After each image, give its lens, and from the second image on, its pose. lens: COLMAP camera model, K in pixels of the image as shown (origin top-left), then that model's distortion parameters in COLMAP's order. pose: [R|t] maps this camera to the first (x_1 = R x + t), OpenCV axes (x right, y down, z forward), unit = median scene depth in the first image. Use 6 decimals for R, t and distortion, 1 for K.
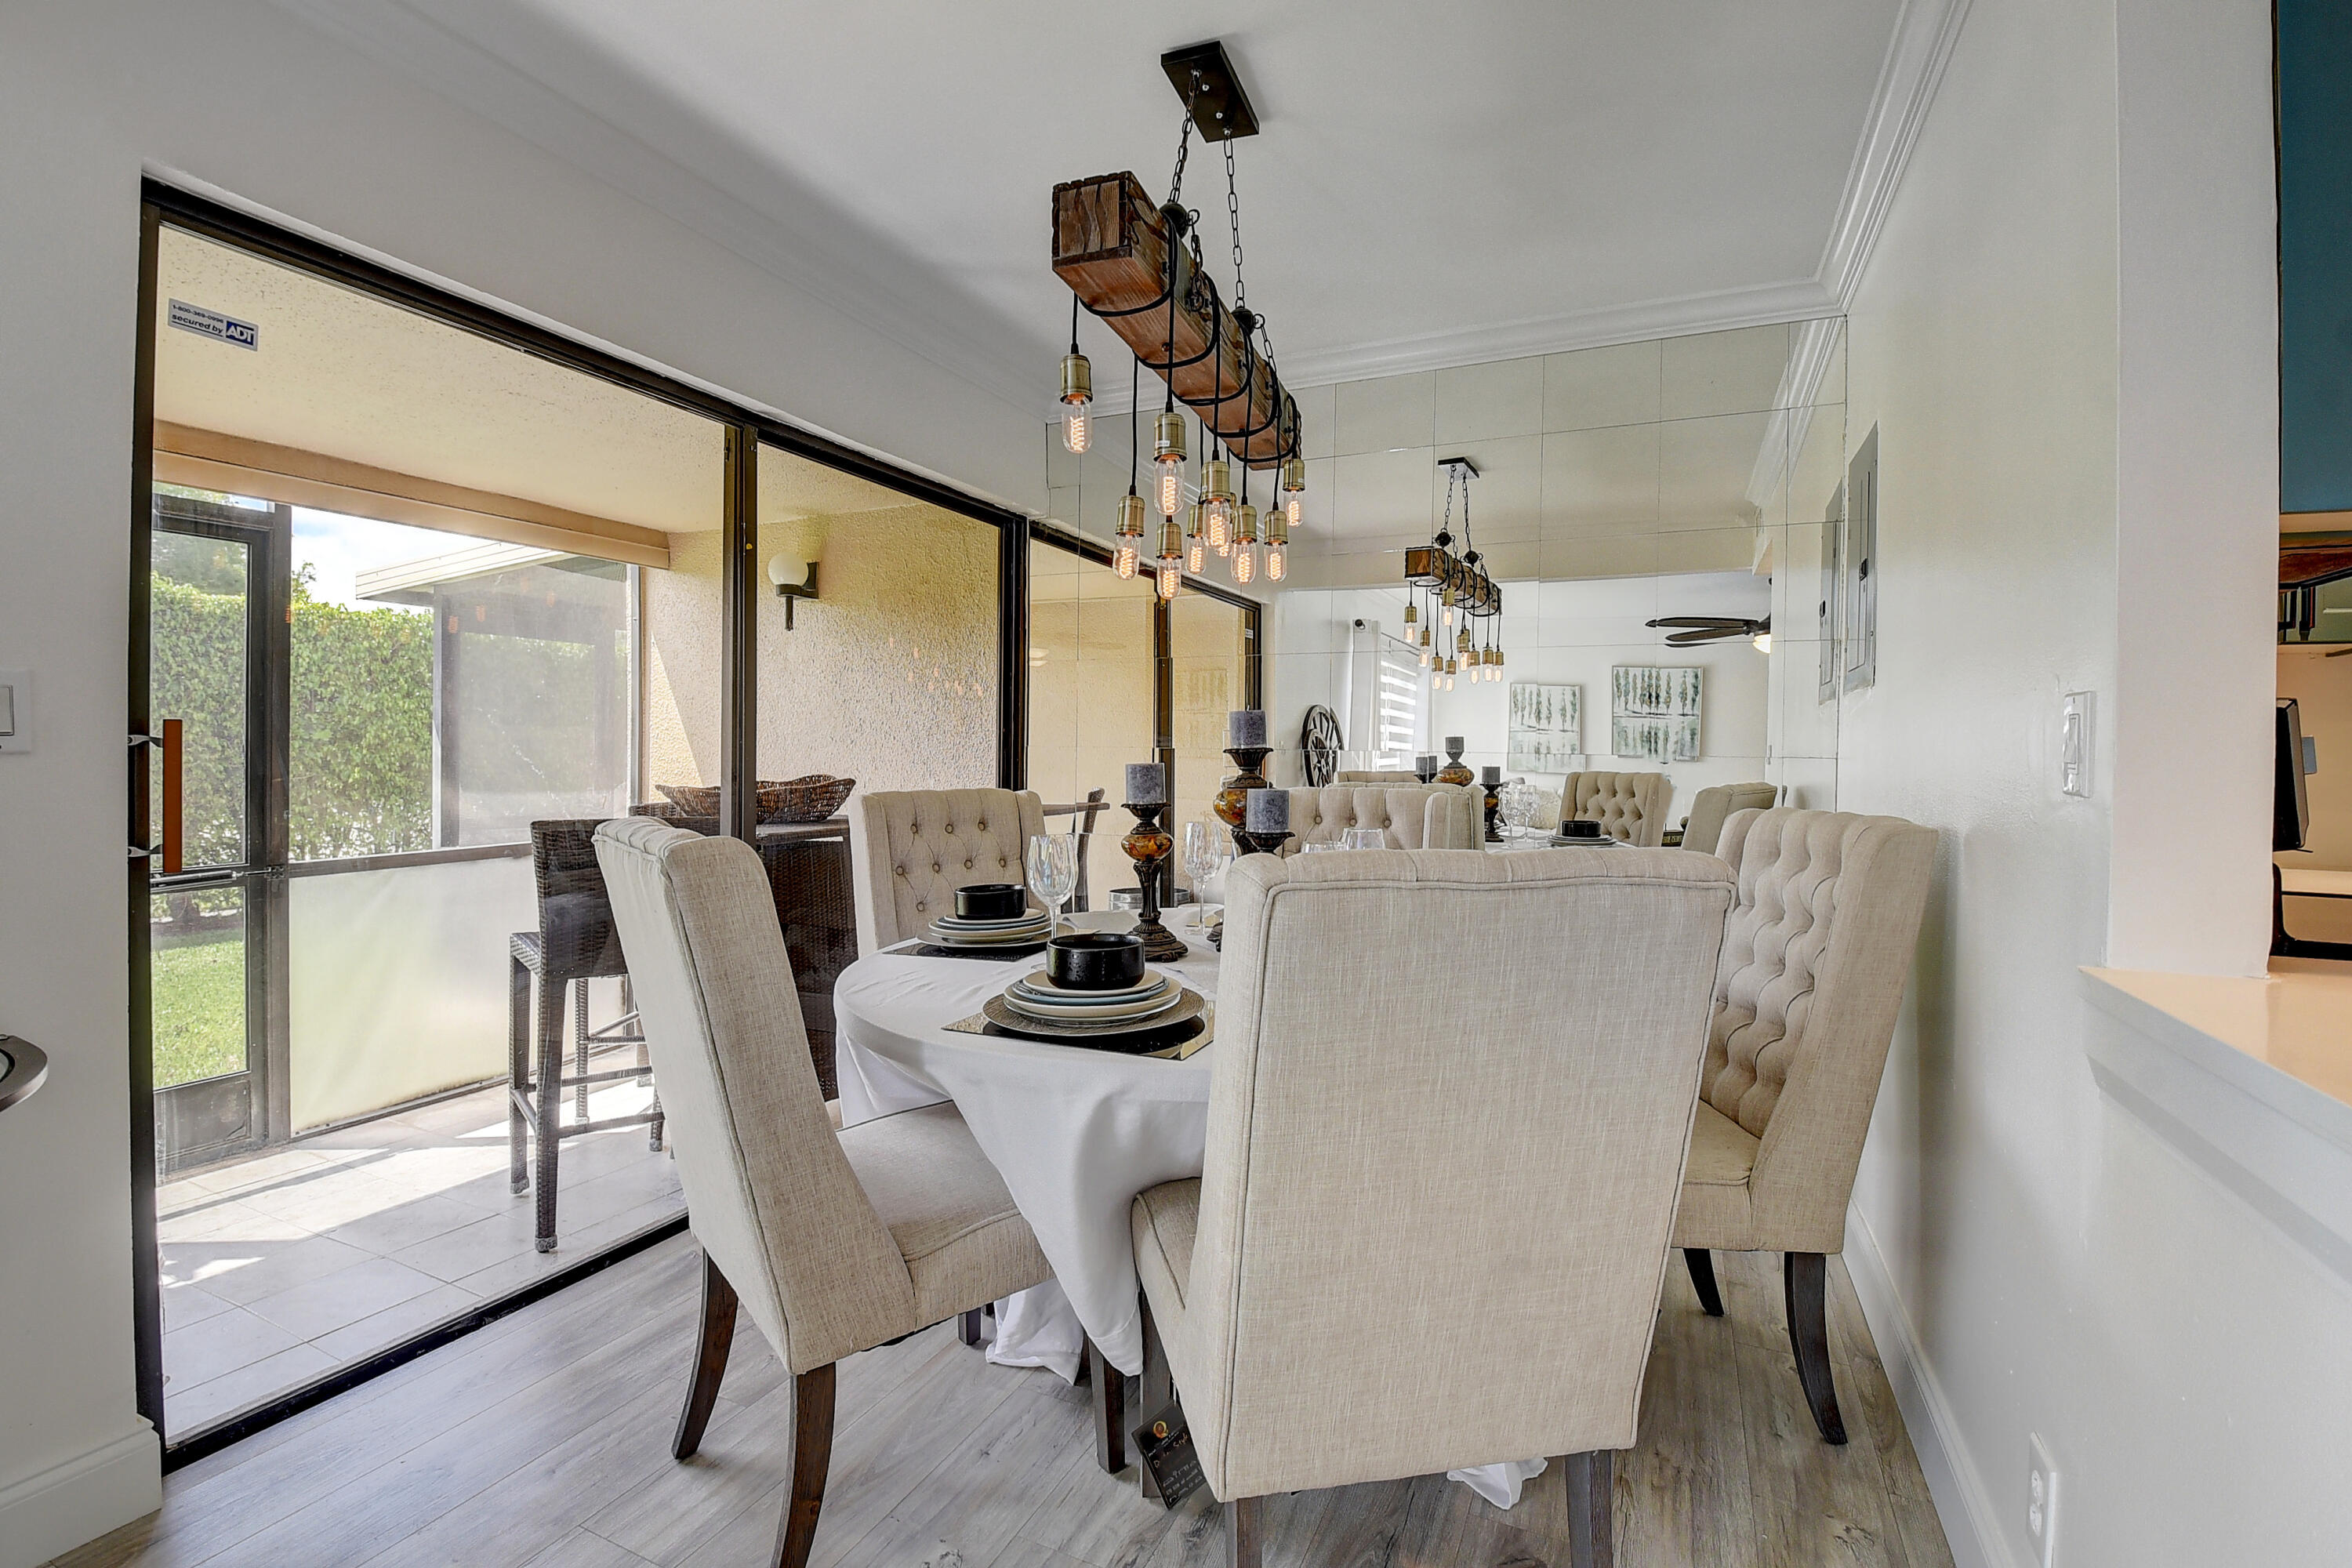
lens RADIAL K [[1041.5, 0, 1172.7], [0, 1041.5, 754.7], [0, 0, 1]] dist [0.000039, -0.021103]
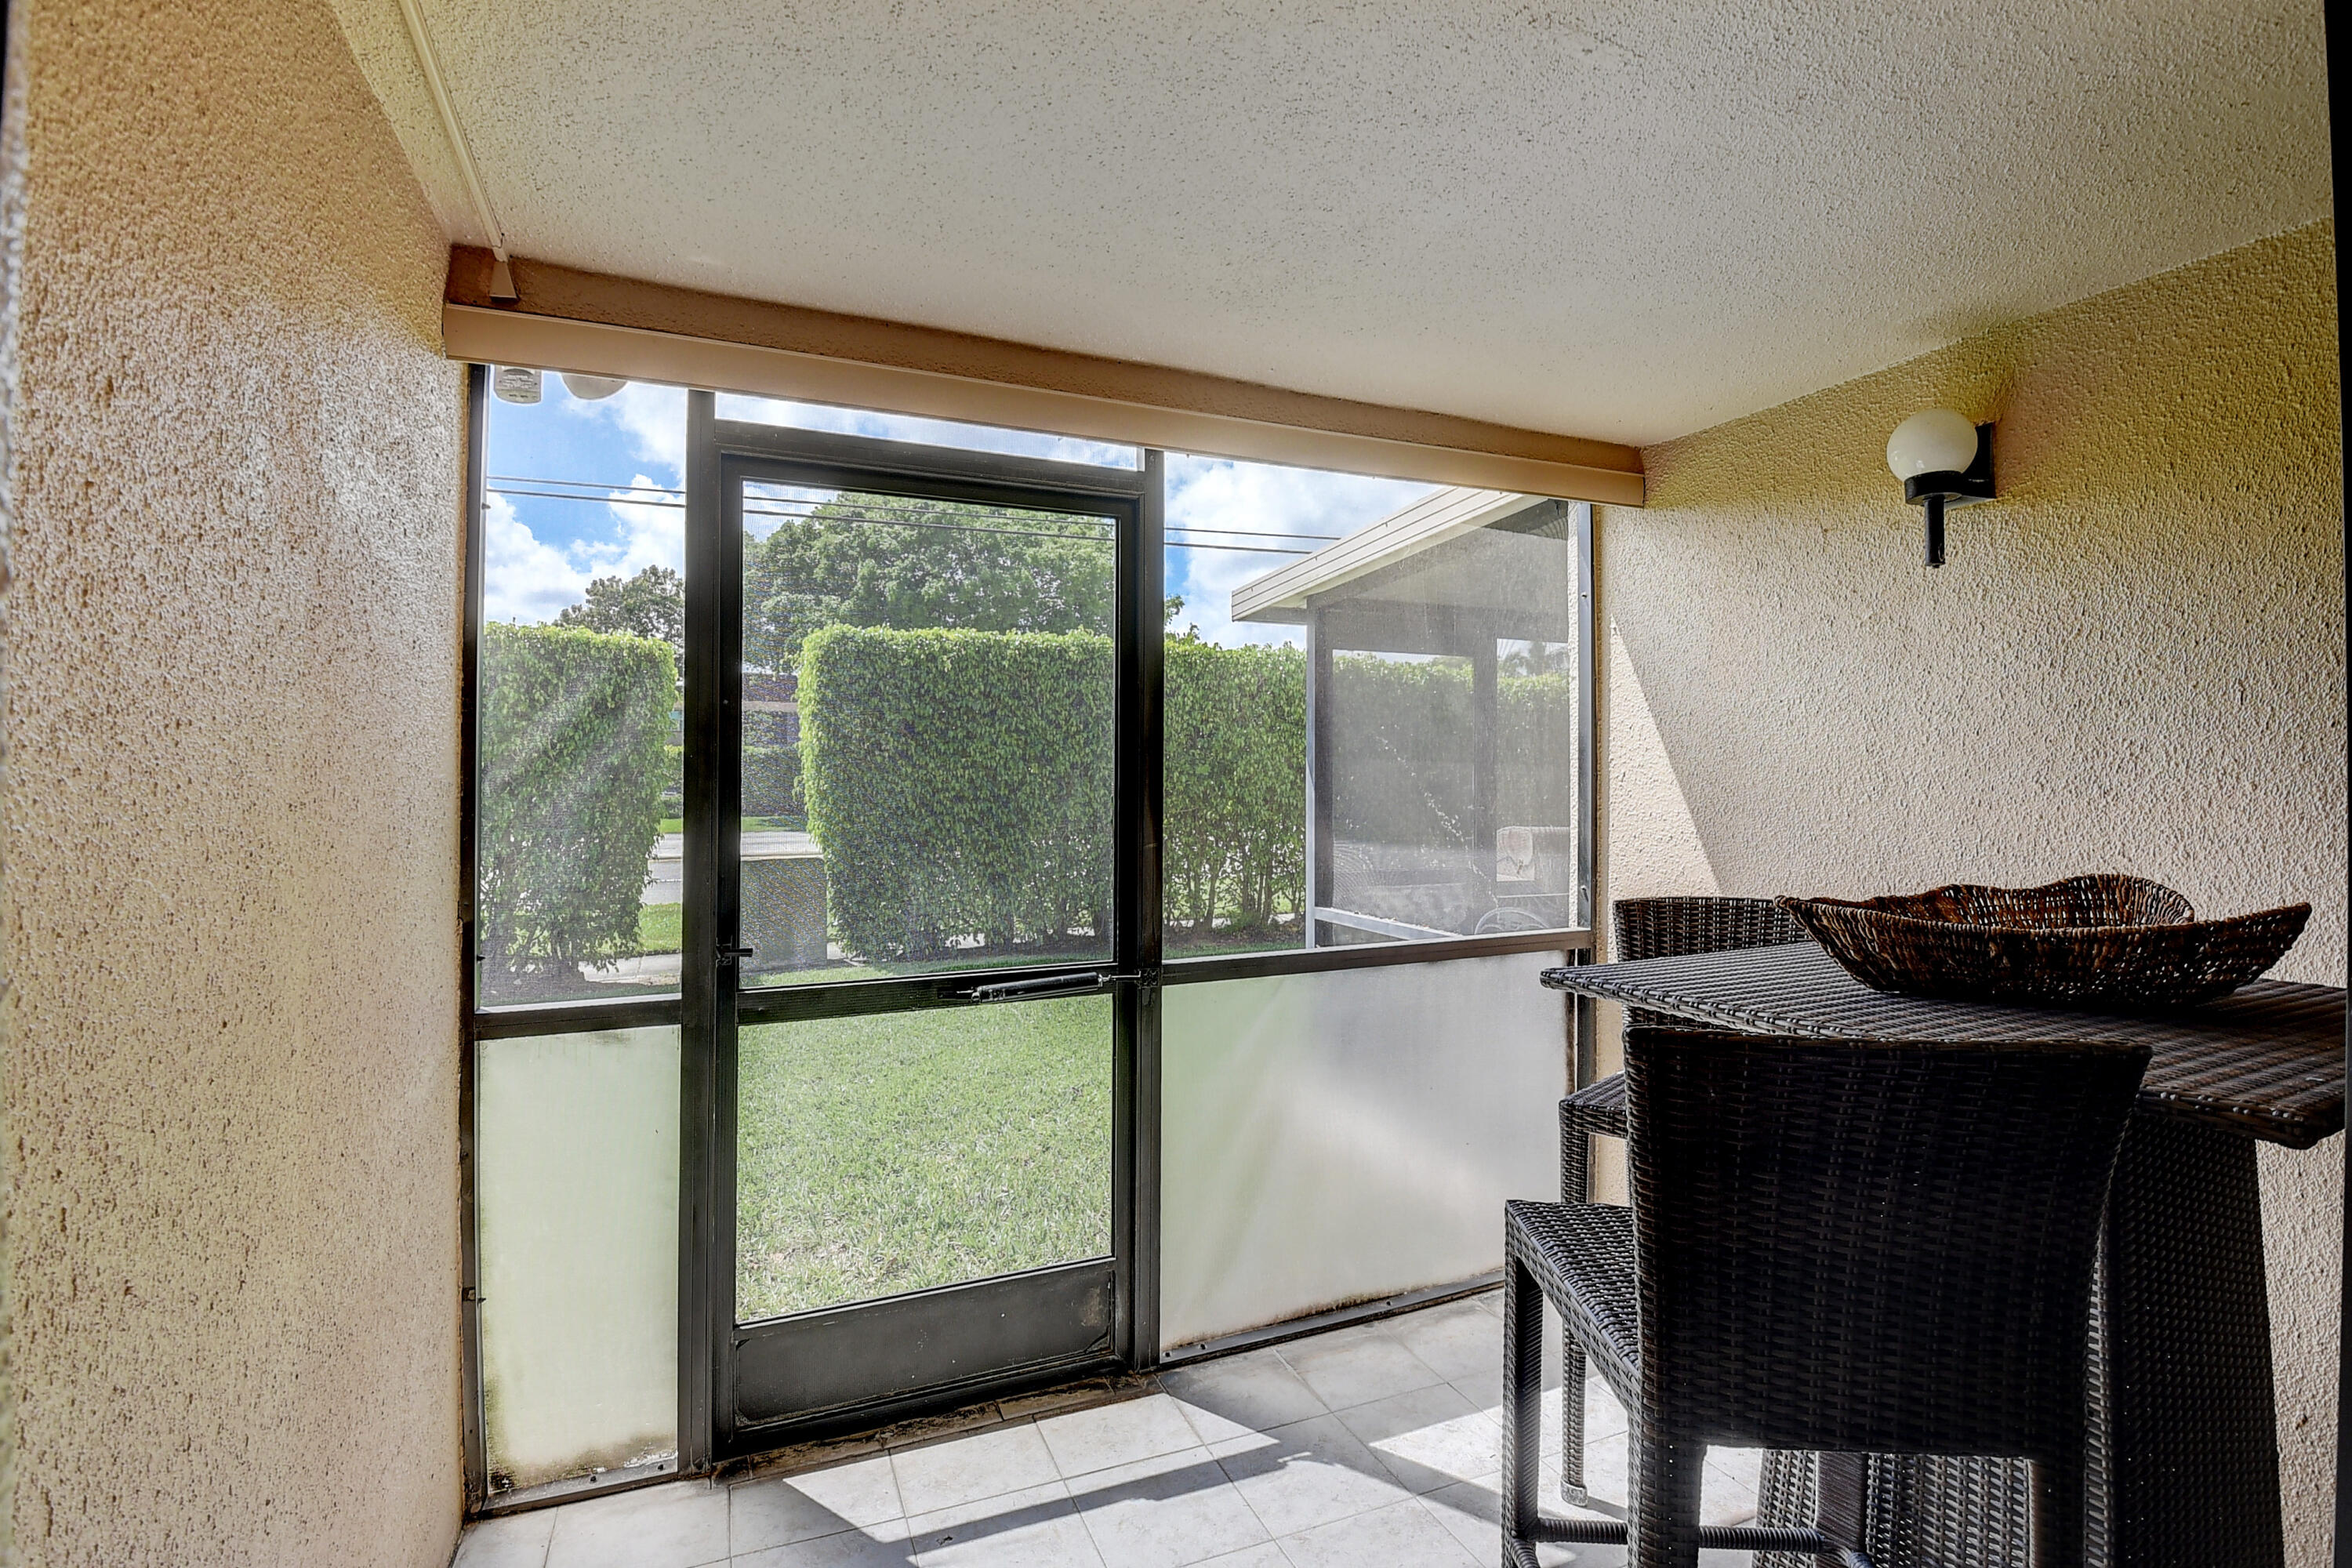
lens RADIAL K [[1041.5, 0, 1172.7], [0, 1041.5, 754.7], [0, 0, 1]] dist [0.000039, -0.021103]
pose [[0.752253, -0.015587, -0.658690, -0.332156], [-0.001127, 0.999688, -0.024943, -0.017641], [0.658874, 0.019506, 0.752001, 0.405174]]
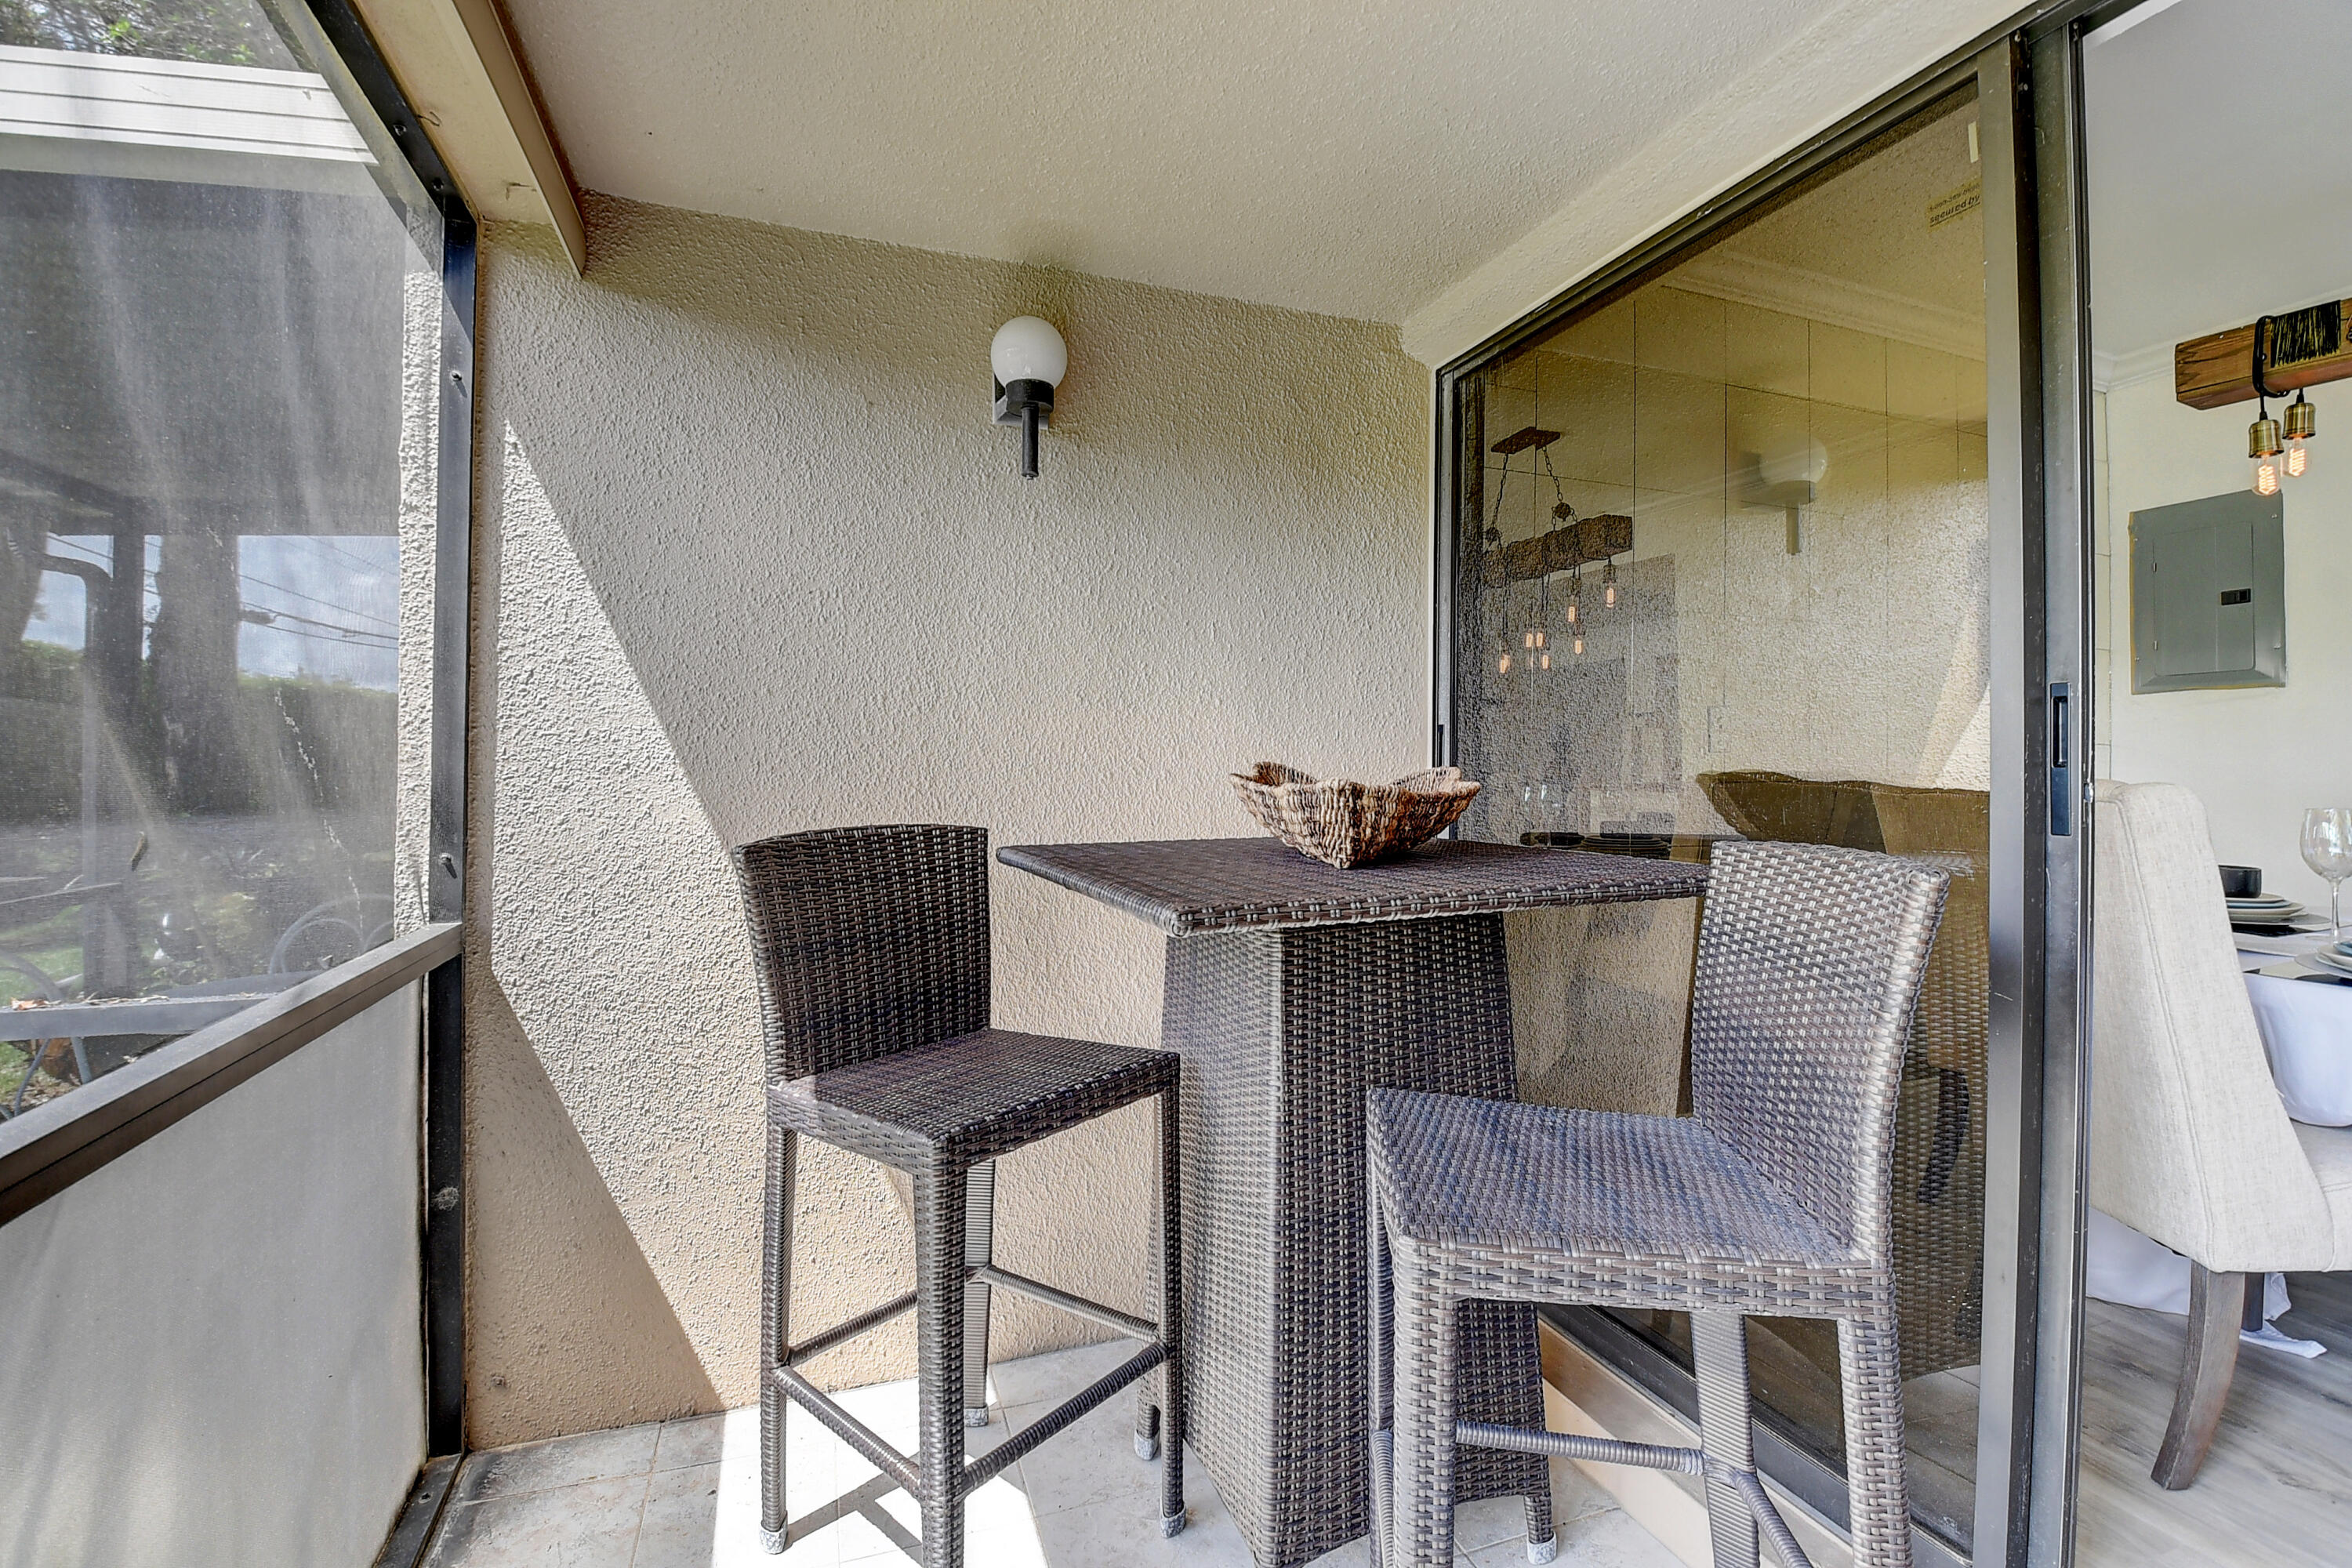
lens RADIAL K [[1041.5, 0, 1172.7], [0, 1041.5, 754.7], [0, 0, 1]] dist [0.000039, -0.021103]
pose [[0.707148, 0.006529, 0.707035, -0.698750], [-0.002636, 0.999975, -0.006598, 0.016983], [-0.707060, 0.002801, 0.707148, 0.621831]]
